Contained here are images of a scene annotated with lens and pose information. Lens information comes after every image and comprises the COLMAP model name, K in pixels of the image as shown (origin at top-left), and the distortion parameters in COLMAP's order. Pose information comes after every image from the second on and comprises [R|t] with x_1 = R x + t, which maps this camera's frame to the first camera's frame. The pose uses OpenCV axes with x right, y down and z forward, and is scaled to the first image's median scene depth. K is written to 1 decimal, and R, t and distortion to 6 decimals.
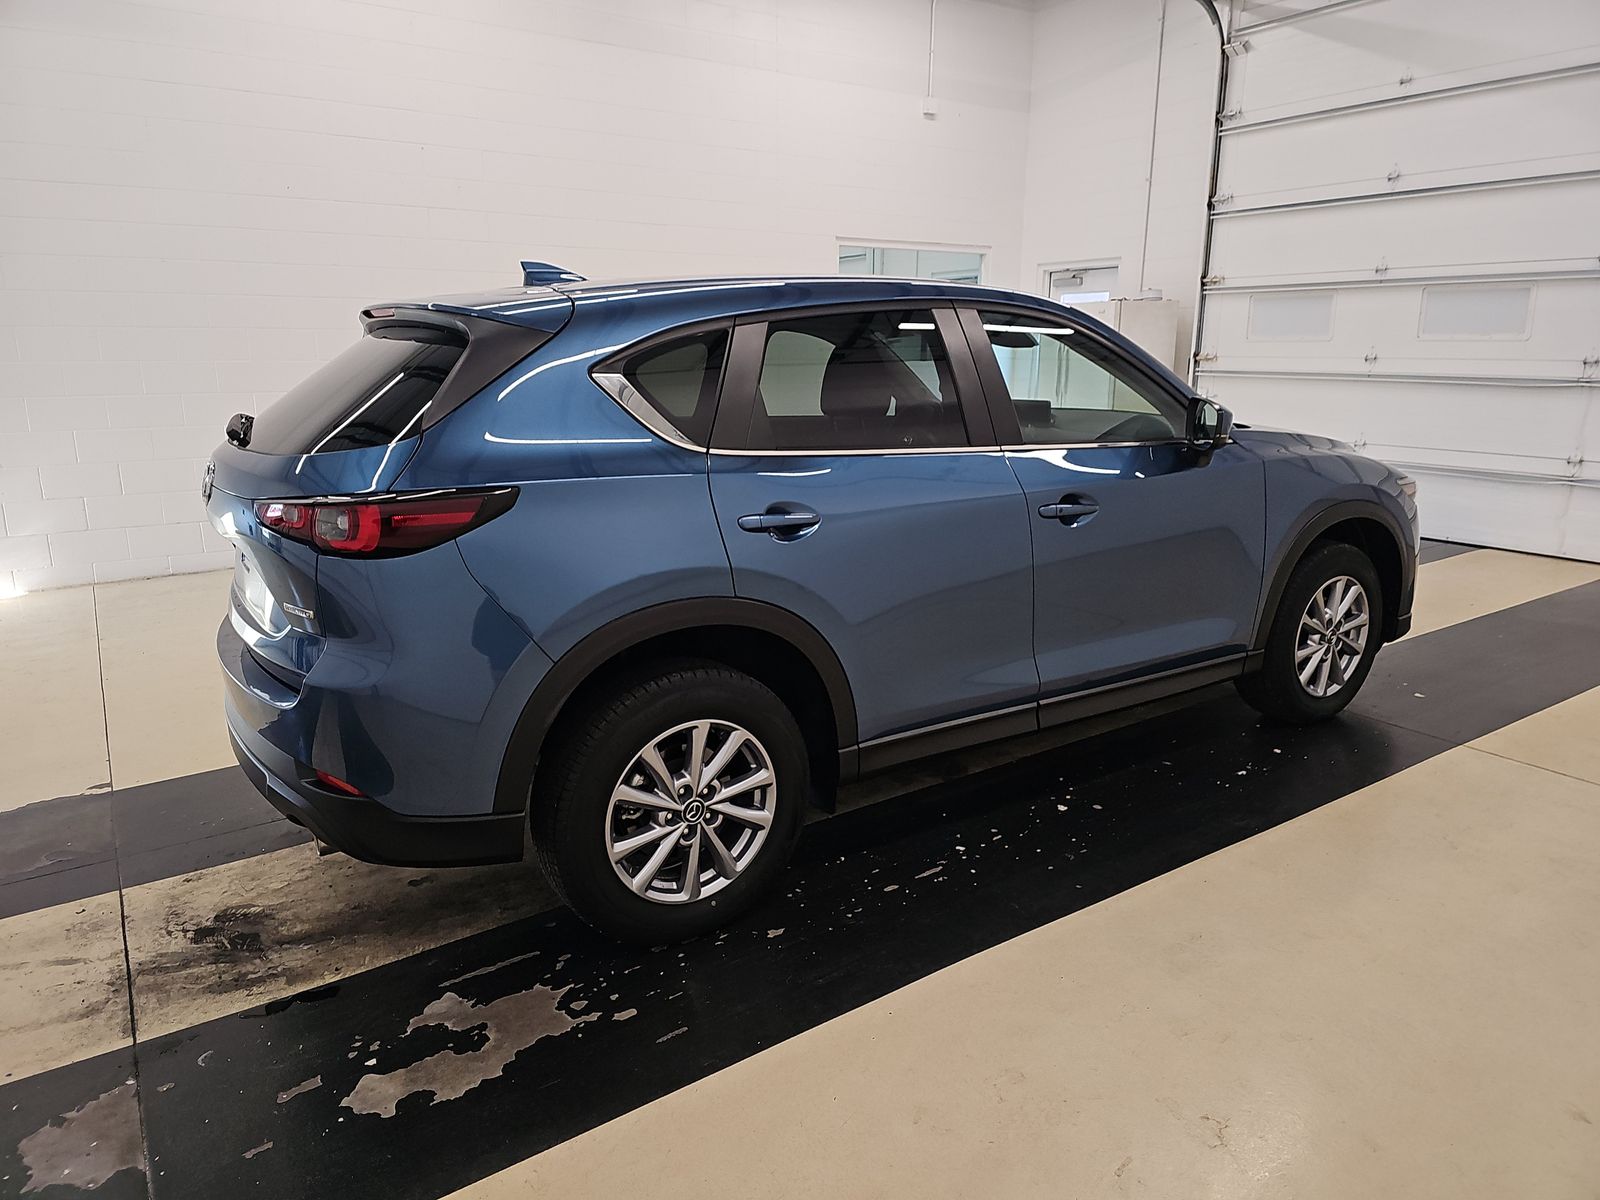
lens RADIAL K [[1044.0, 0, 806.2], [0, 1044.0, 583.3], [0, 0, 1]] dist [0.080233, -0.103594]
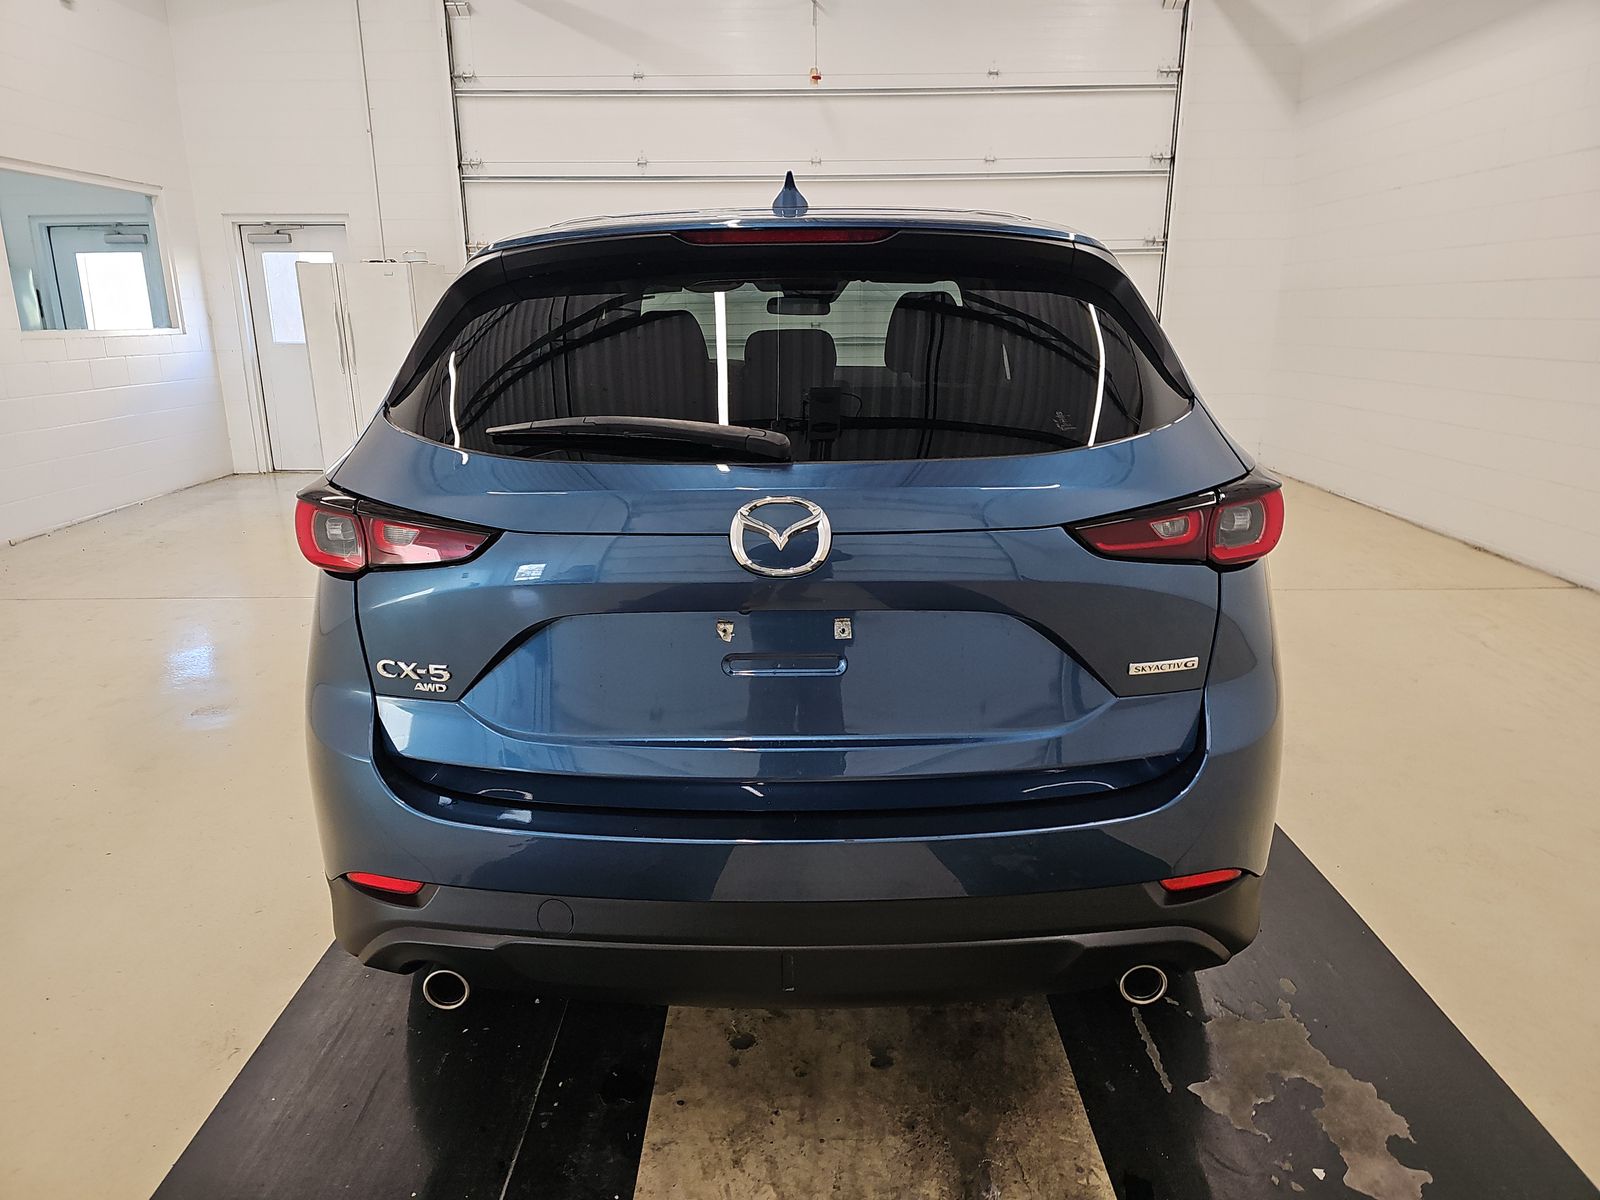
lens RADIAL K [[1033.9, 0, 800.0], [0, 1033.9, 600.0], [0, 0, 1]] dist [-0.007364, -0.001178]
pose [[0.567756, -0.221387, 0.792869, -0.433362], [0.186742, 0.972686, 0.137874, -0.057858], [-0.801736, 0.069783, 0.593591, 0.307133]]
